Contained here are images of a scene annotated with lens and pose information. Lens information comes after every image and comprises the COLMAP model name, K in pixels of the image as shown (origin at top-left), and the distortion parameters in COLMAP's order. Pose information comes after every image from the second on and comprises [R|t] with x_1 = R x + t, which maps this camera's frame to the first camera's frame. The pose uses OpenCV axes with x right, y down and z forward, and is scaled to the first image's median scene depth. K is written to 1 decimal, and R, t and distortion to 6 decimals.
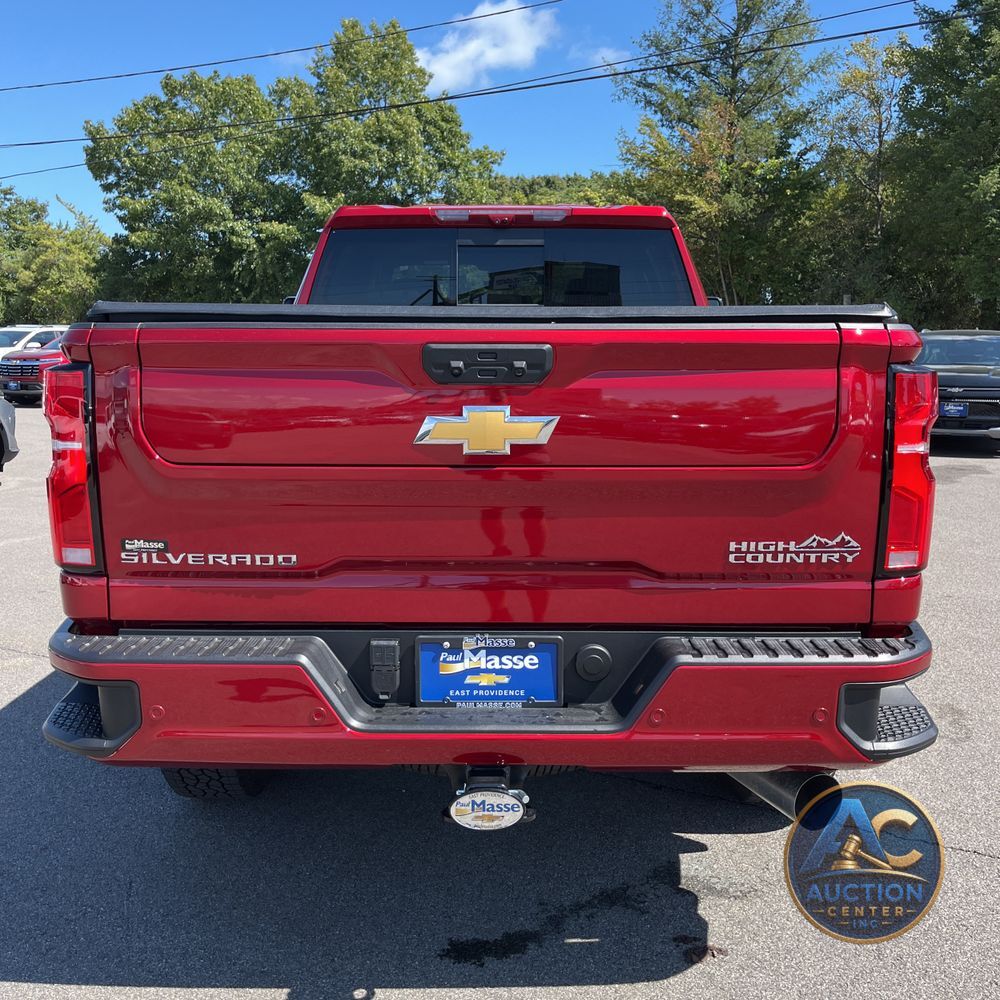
lens RADIAL K [[1010.8, 0, 500.0], [0, 1010.8, 500.0], [0, 0, 1]] dist [0.021117, -0.019223]
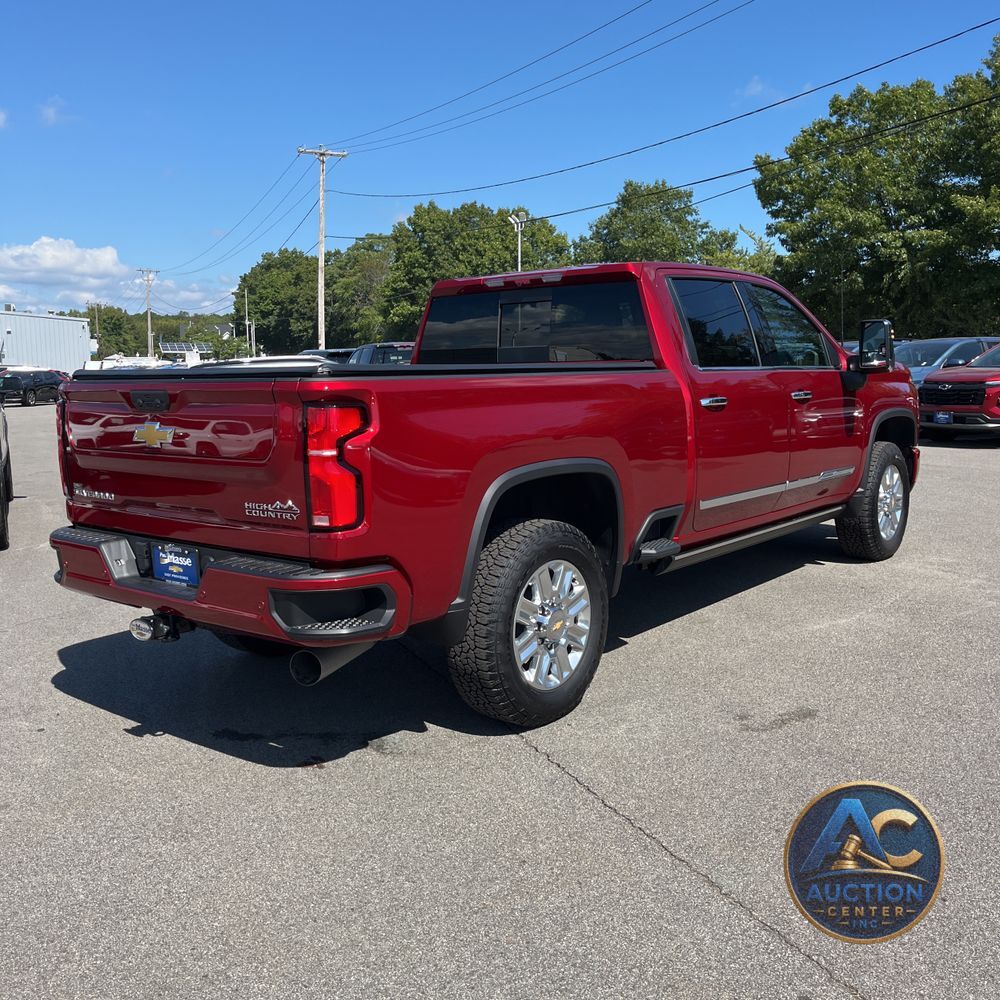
lens RADIAL K [[1068.8, 0, 560.4], [0, 1068.8, 500.1], [0, 0, 1]] dist [0.017911, 0.014245]
pose [[0.771157, 0.057577, -0.634037, 1.785195], [-0.066395, 0.997745, 0.009852, -0.016903], [0.633174, 0.034500, 0.773240, -0.087600]]
